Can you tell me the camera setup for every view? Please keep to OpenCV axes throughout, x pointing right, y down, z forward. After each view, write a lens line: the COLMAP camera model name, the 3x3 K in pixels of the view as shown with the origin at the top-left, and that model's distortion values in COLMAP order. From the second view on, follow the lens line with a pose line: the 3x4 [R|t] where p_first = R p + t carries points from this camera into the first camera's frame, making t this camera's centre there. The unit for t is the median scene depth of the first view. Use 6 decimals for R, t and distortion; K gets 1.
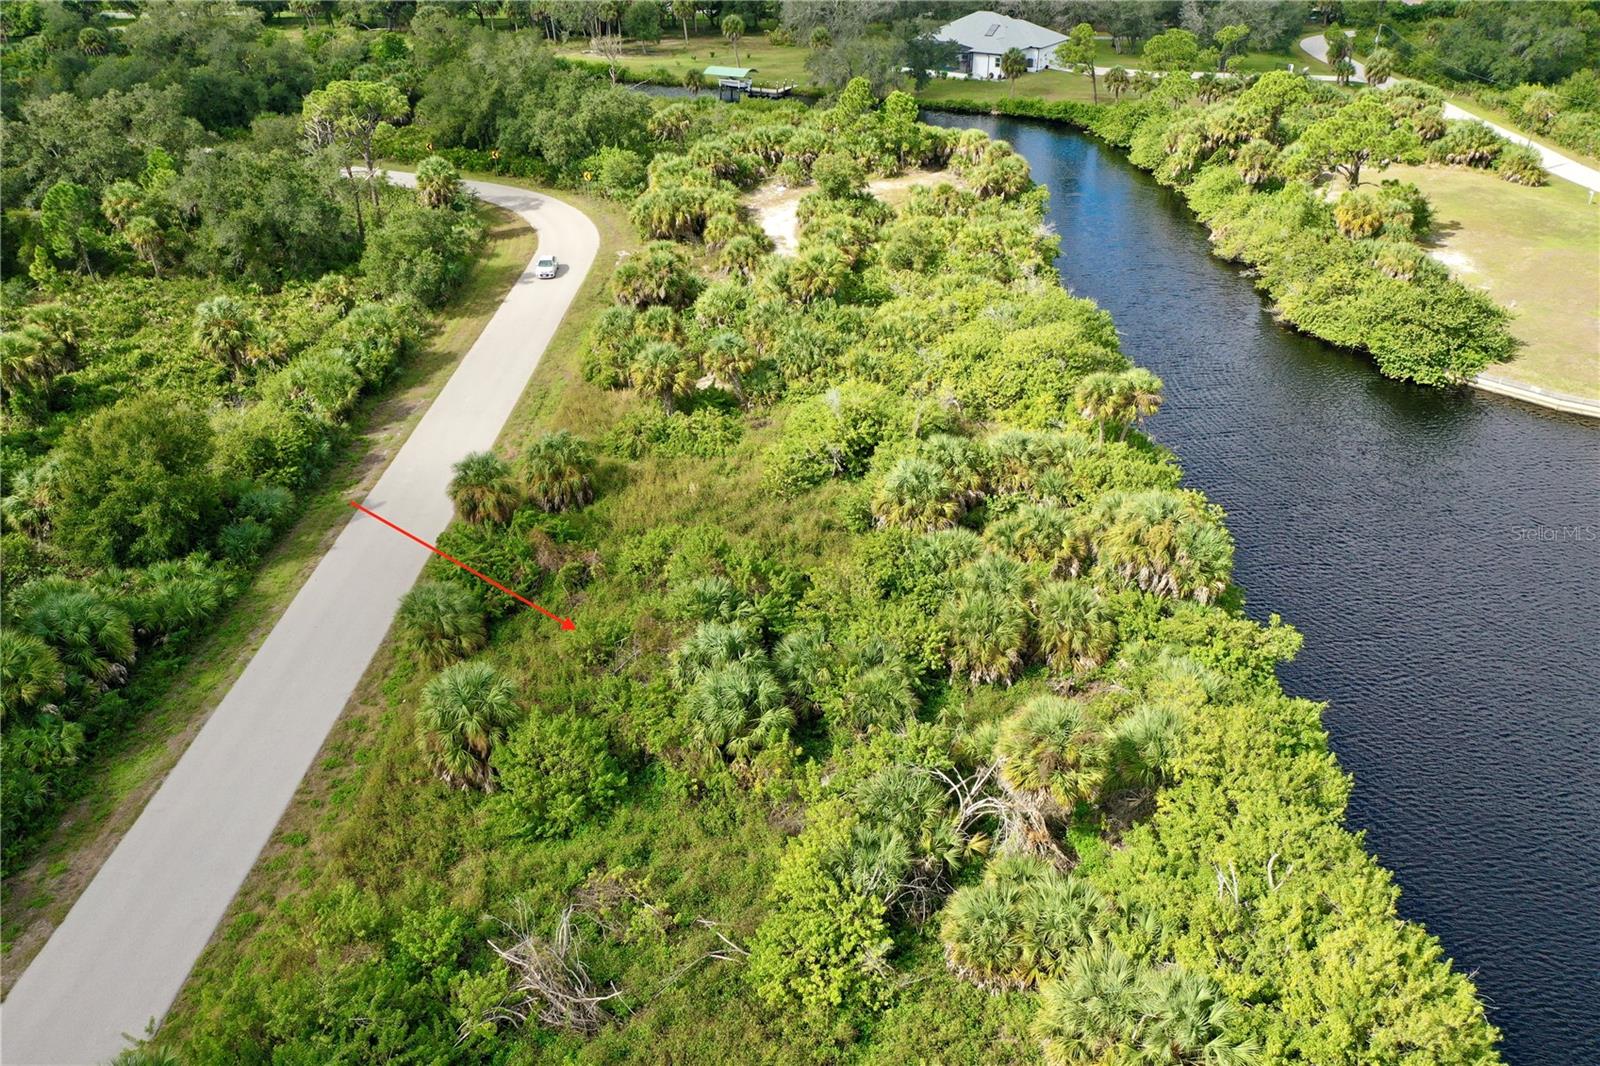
lens RADIAL K [[1295.2, 0, 800.0], [0, 1295.2, 536.6], [0, 0, 1]] dist [0.000732, 0.003467]
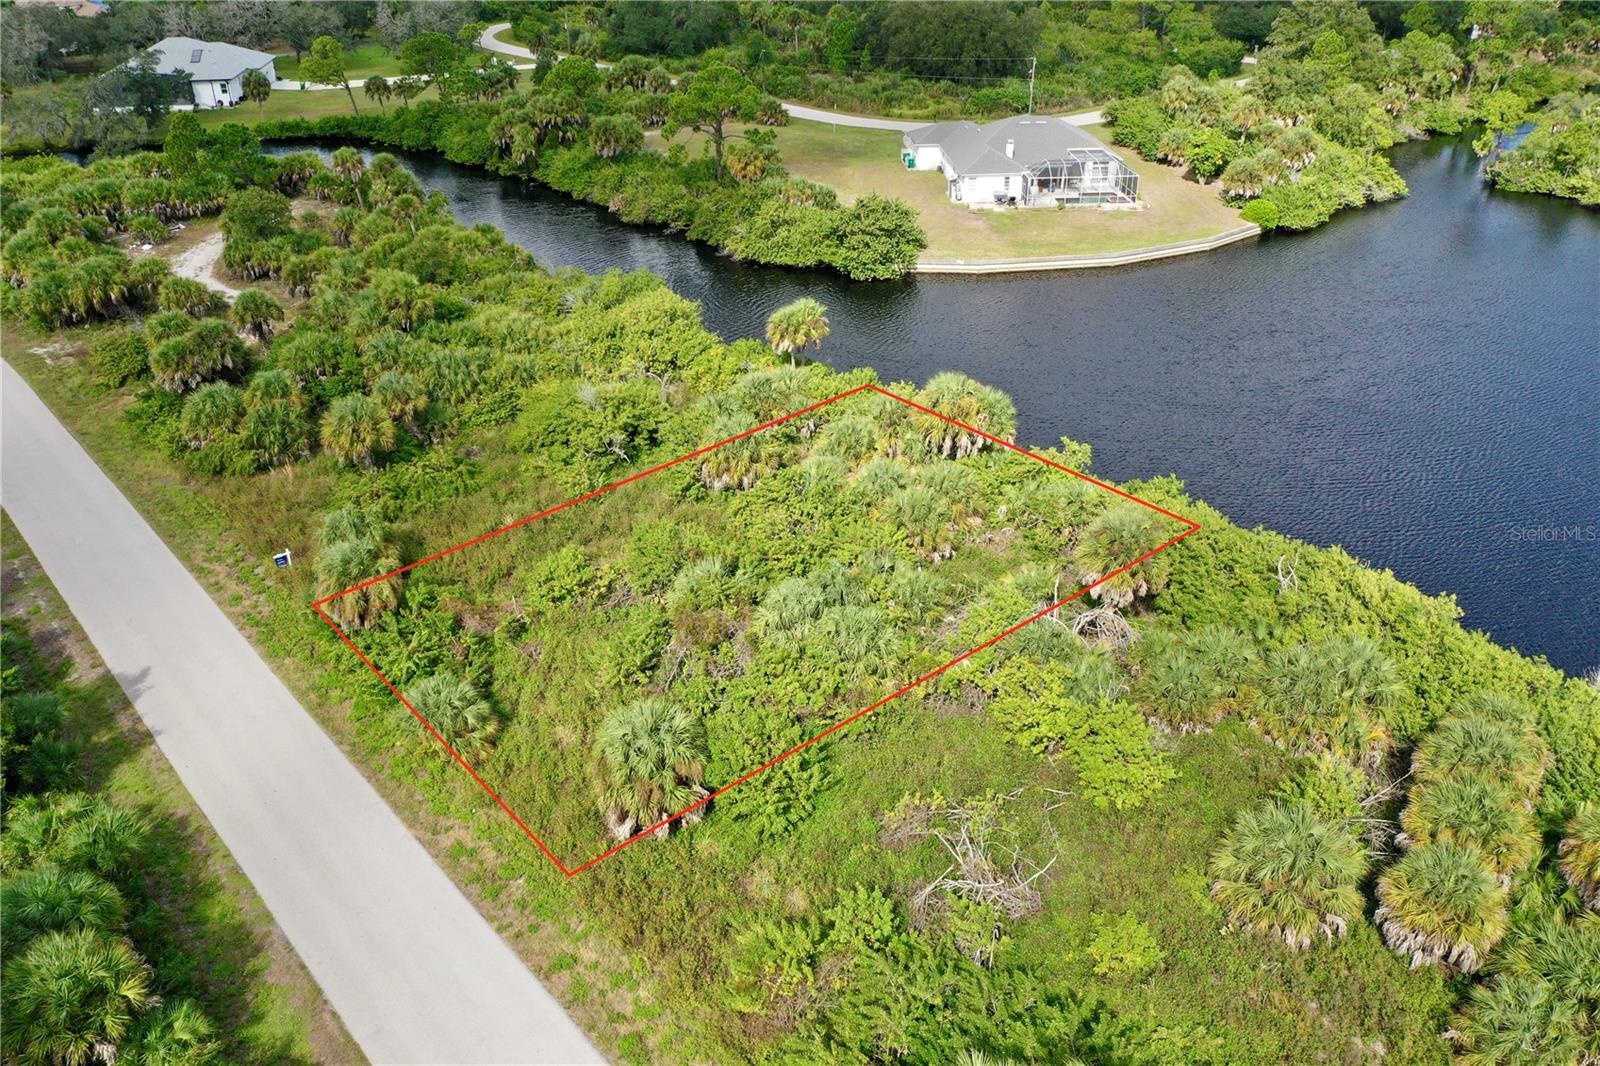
lens RADIAL K [[1295.2, 0, 798.3], [0, 1295.2, 530.1], [0, 0, 1]] dist [0.000732, 0.003467]
pose [[0.734800, -0.321709, 0.597137, -0.363540], [0.331150, 0.938464, 0.098107, -0.038332], [-0.591954, 0.125653, 0.796117, 0.089440]]
